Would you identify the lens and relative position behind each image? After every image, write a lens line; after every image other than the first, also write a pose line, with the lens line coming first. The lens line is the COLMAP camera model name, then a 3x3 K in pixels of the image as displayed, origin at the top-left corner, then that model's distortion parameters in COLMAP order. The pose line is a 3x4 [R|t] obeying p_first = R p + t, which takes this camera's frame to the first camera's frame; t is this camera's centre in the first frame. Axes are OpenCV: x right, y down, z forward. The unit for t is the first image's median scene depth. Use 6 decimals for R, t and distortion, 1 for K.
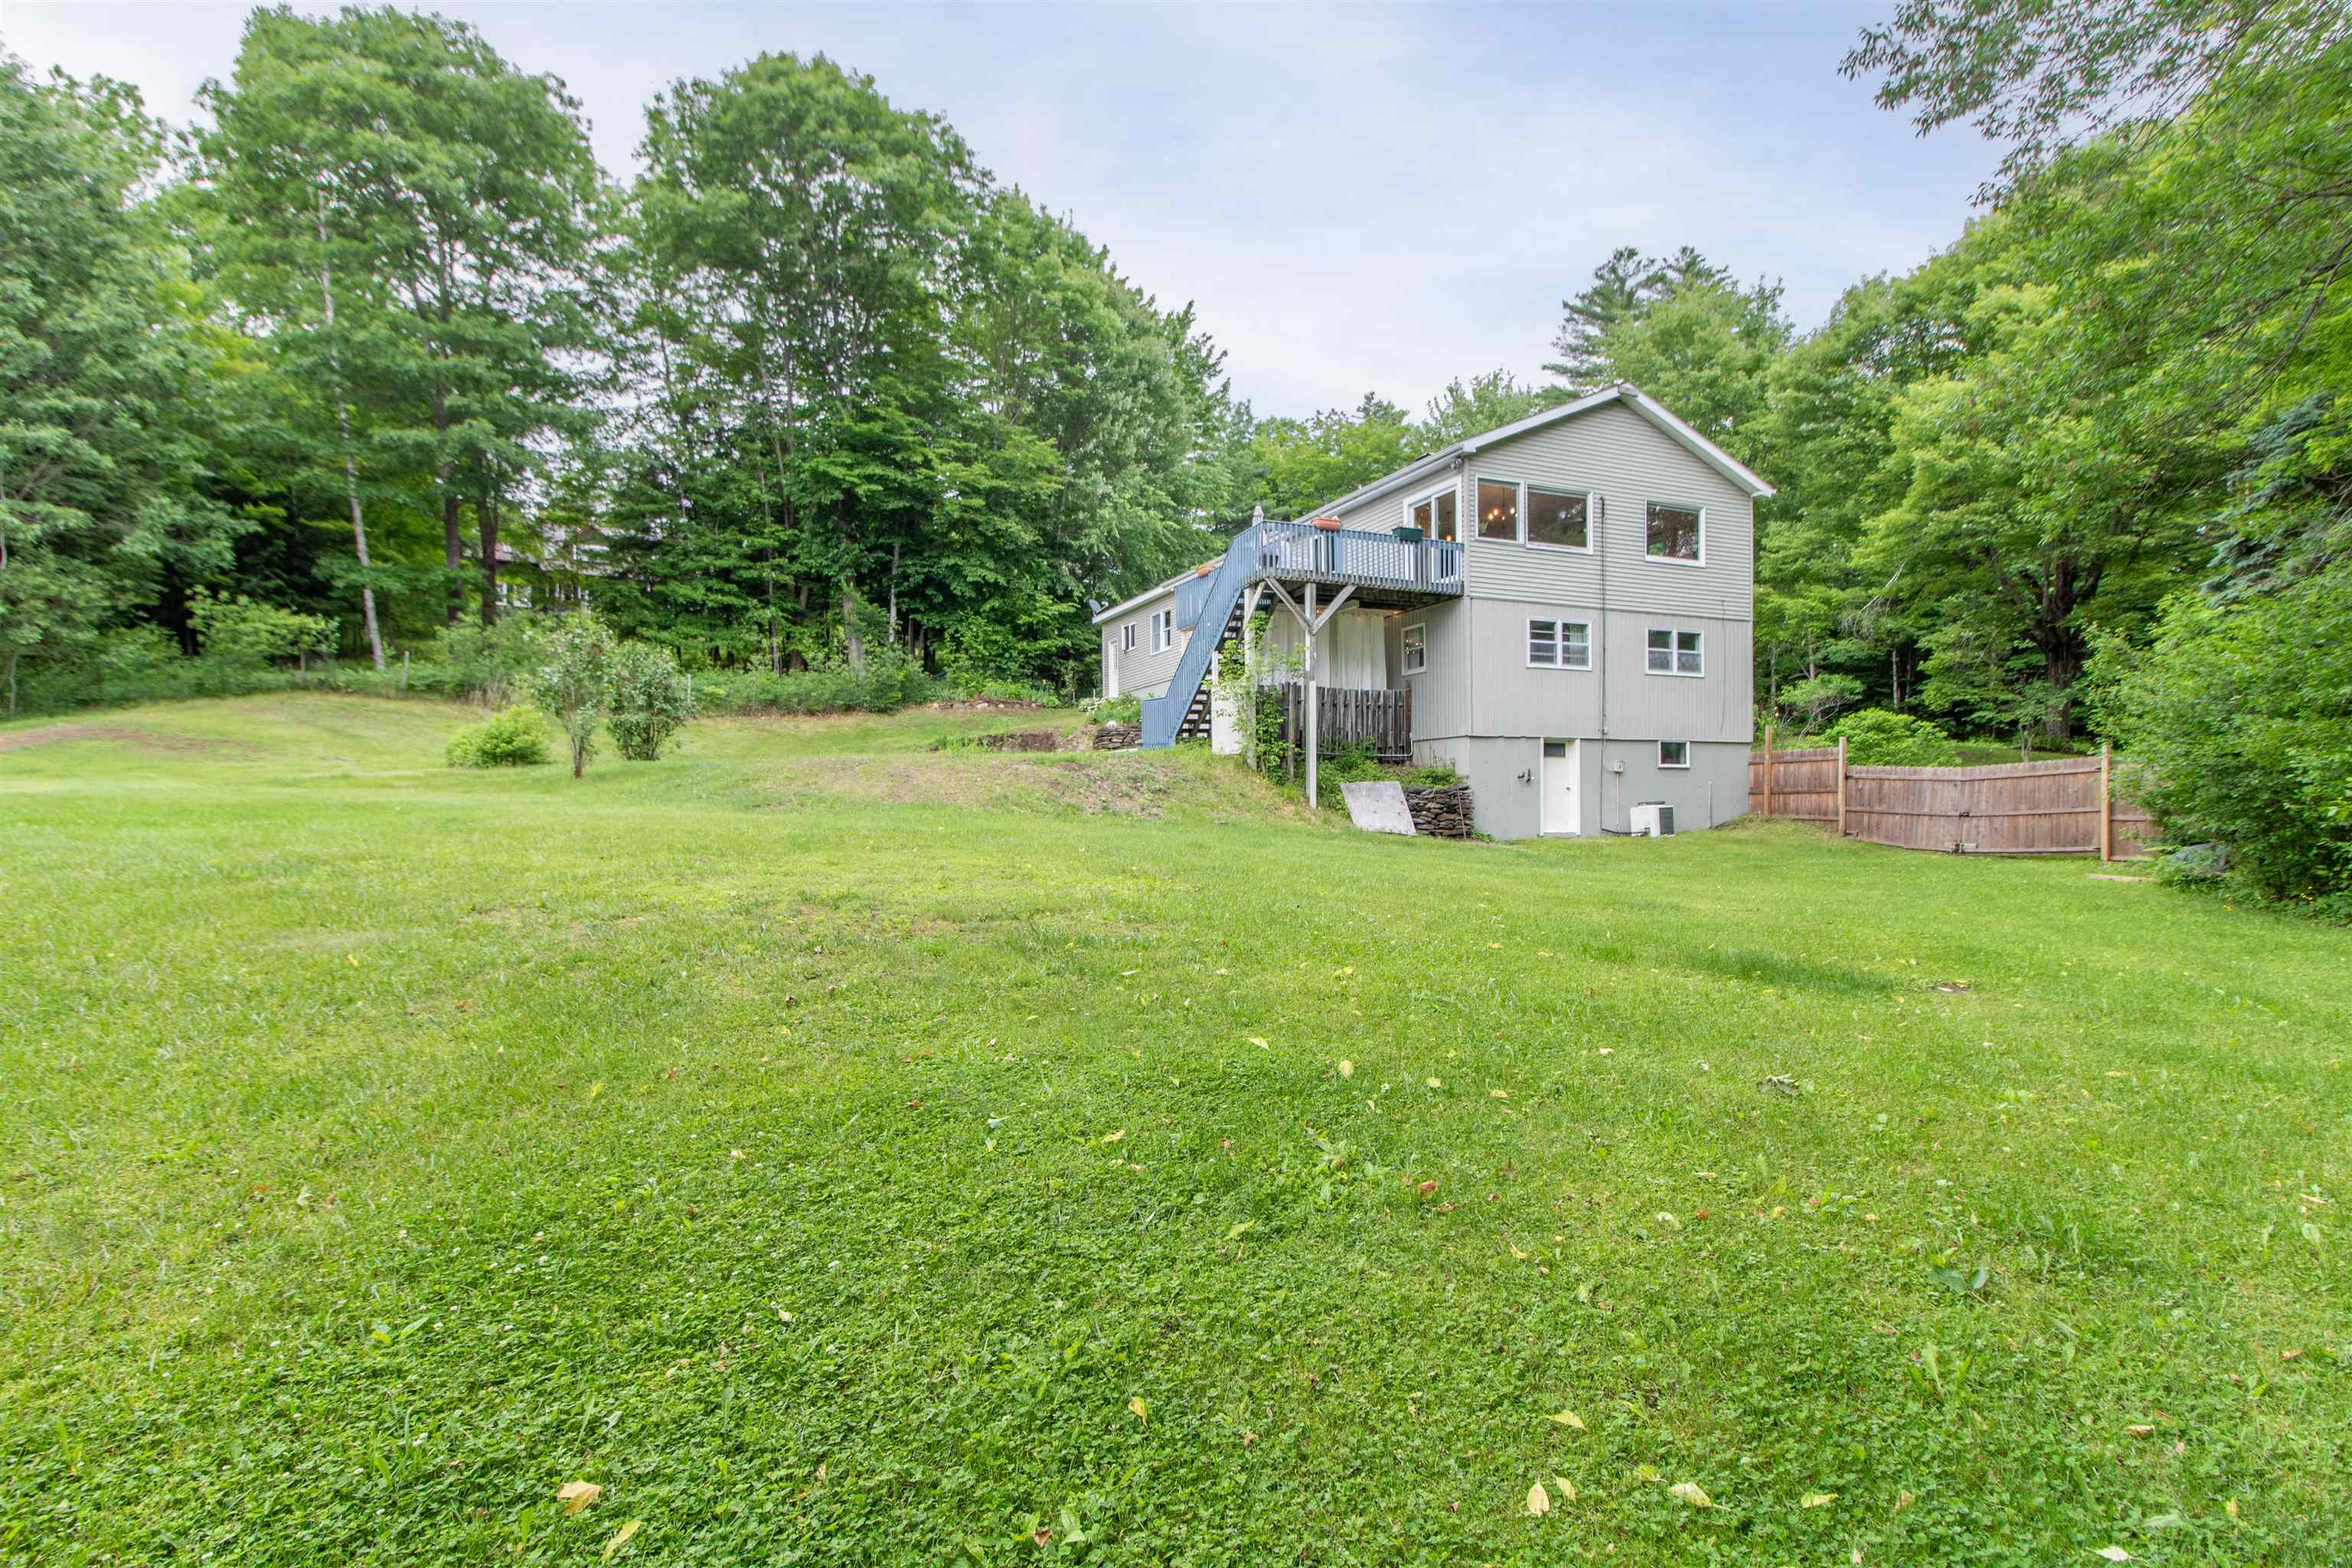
lens RADIAL K [[1102.6, 0, 1183.4], [0, 1102.6, 786.2], [0, 0, 1]] dist [-0.001532, 0.000271]
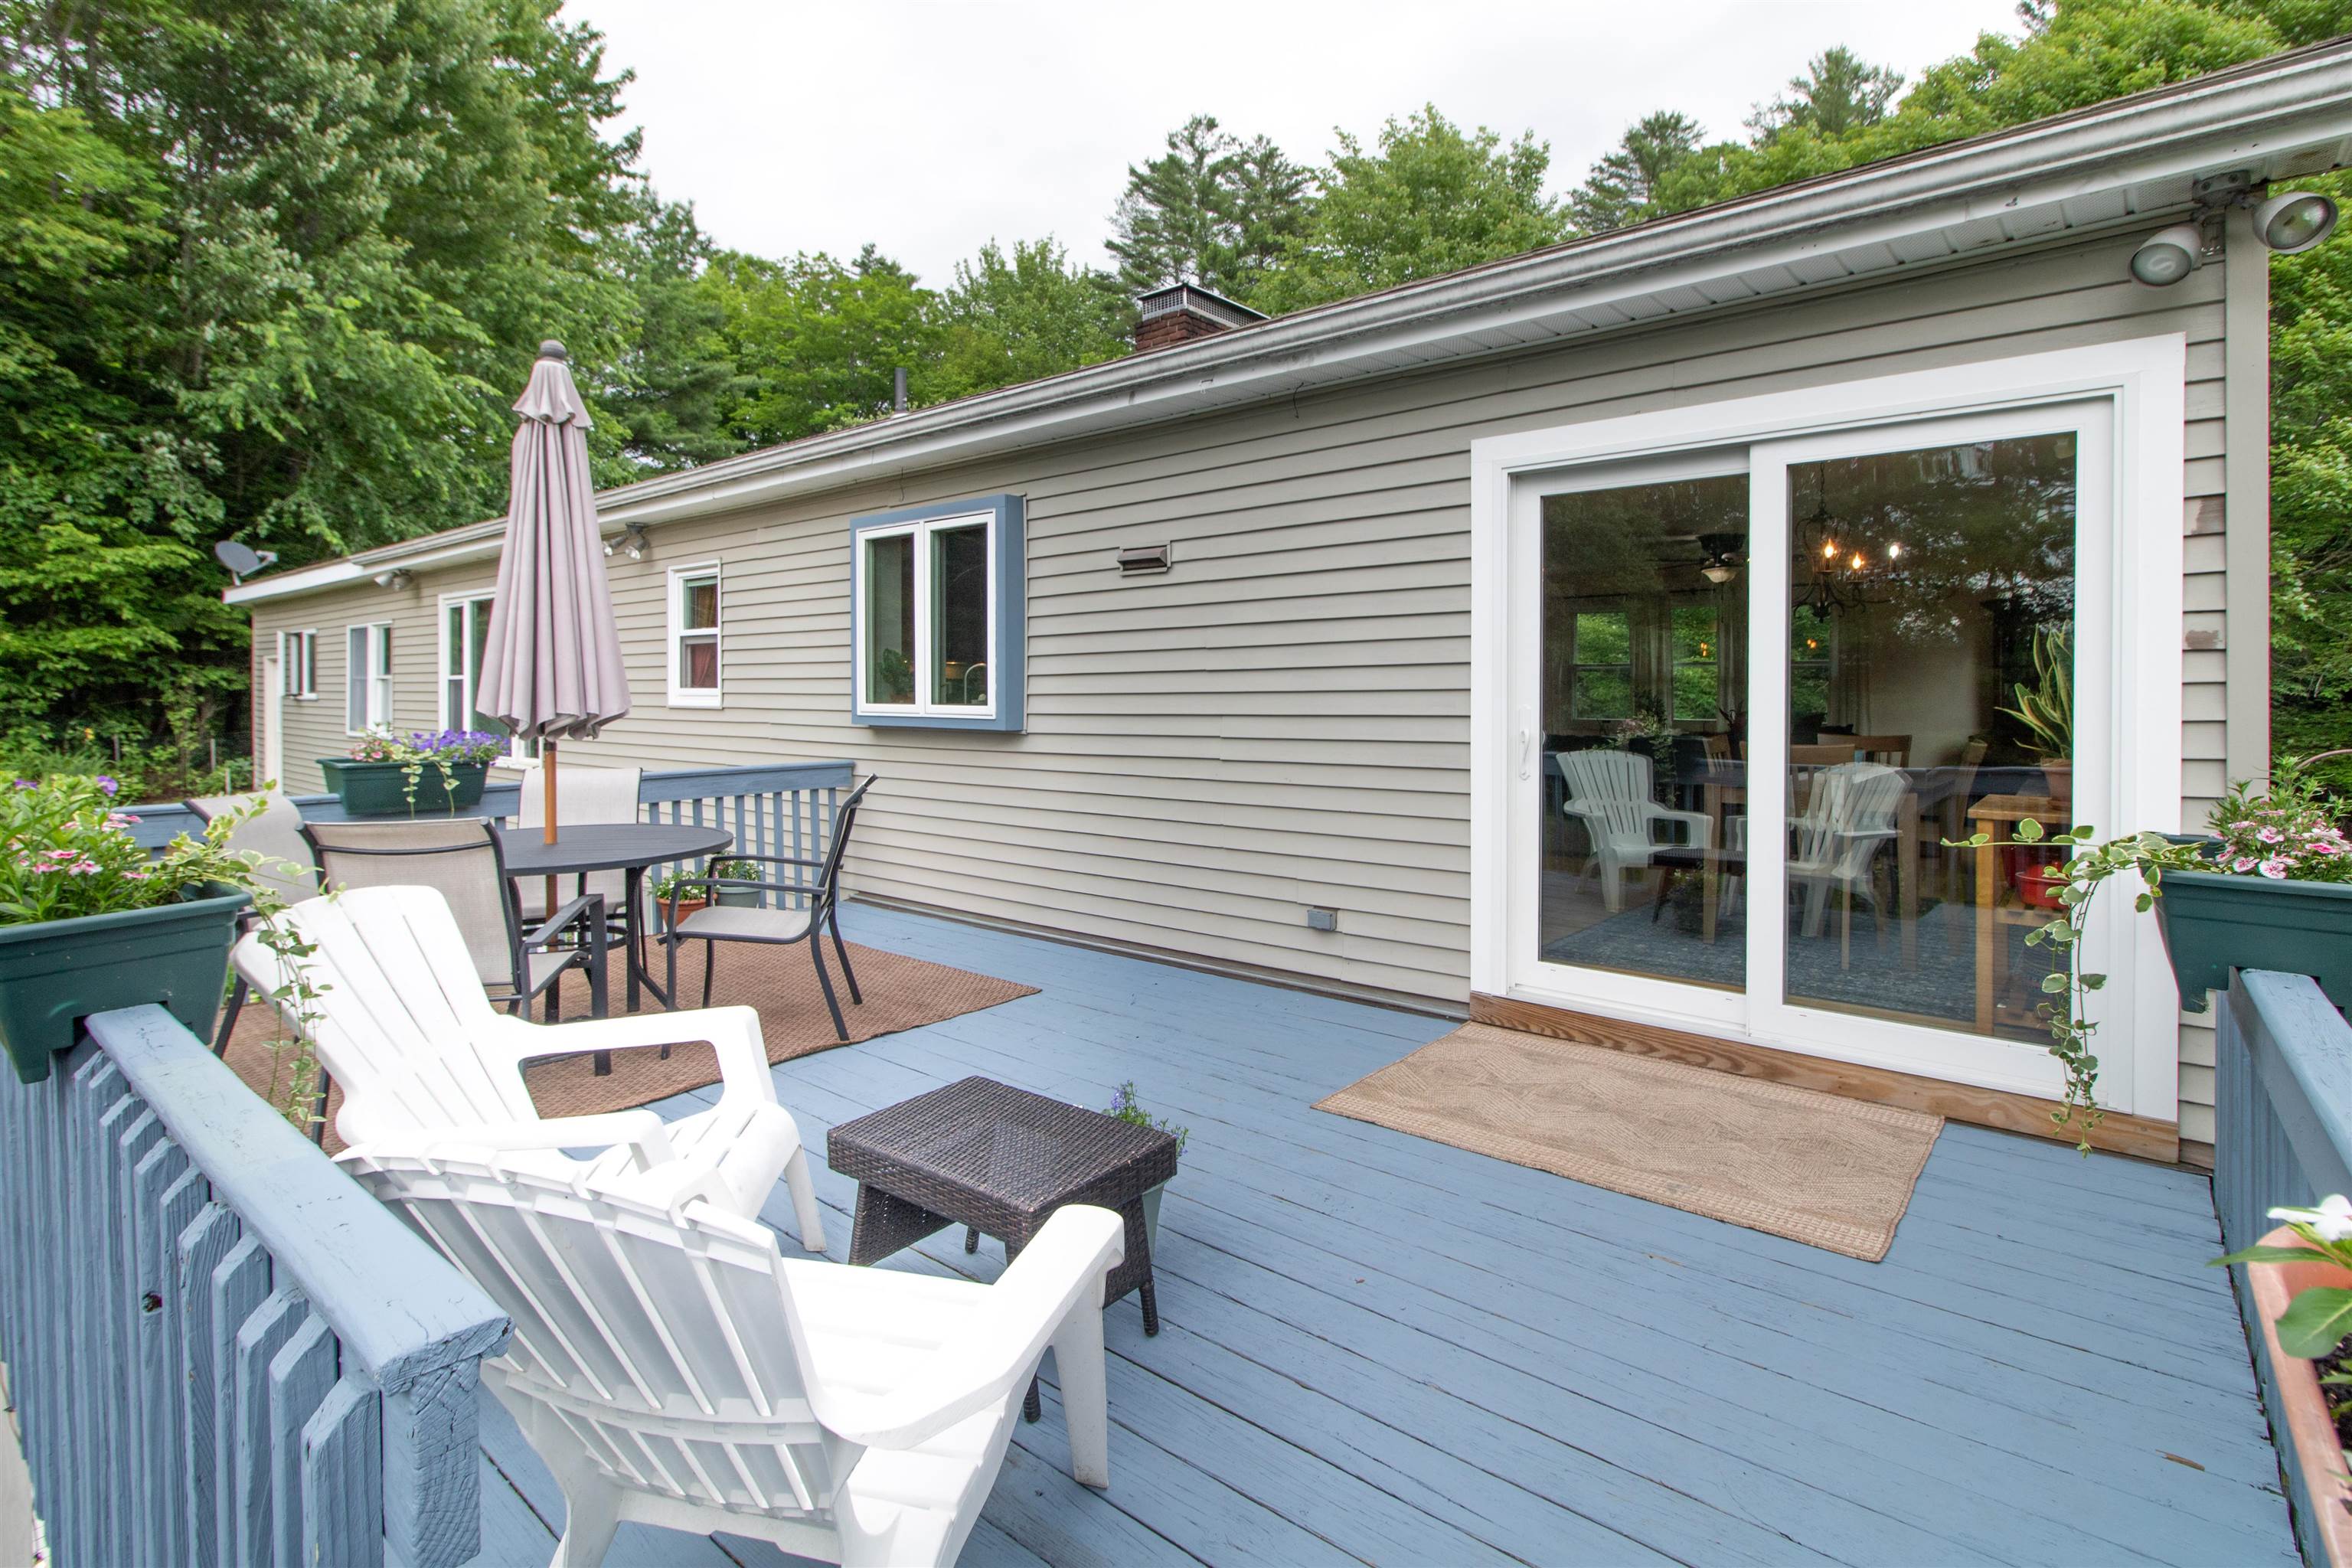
lens RADIAL K [[1102.6, 0, 1223.7], [0, 1102.6, 674.5], [0, 0, 1]] dist [-0.001532, 0.000271]
pose [[0.878706, 0.005732, 0.477330, 0.036294], [-0.004125, 0.999982, -0.004415, -0.097898], [-0.477346, 0.001911, 0.878713, 0.382494]]
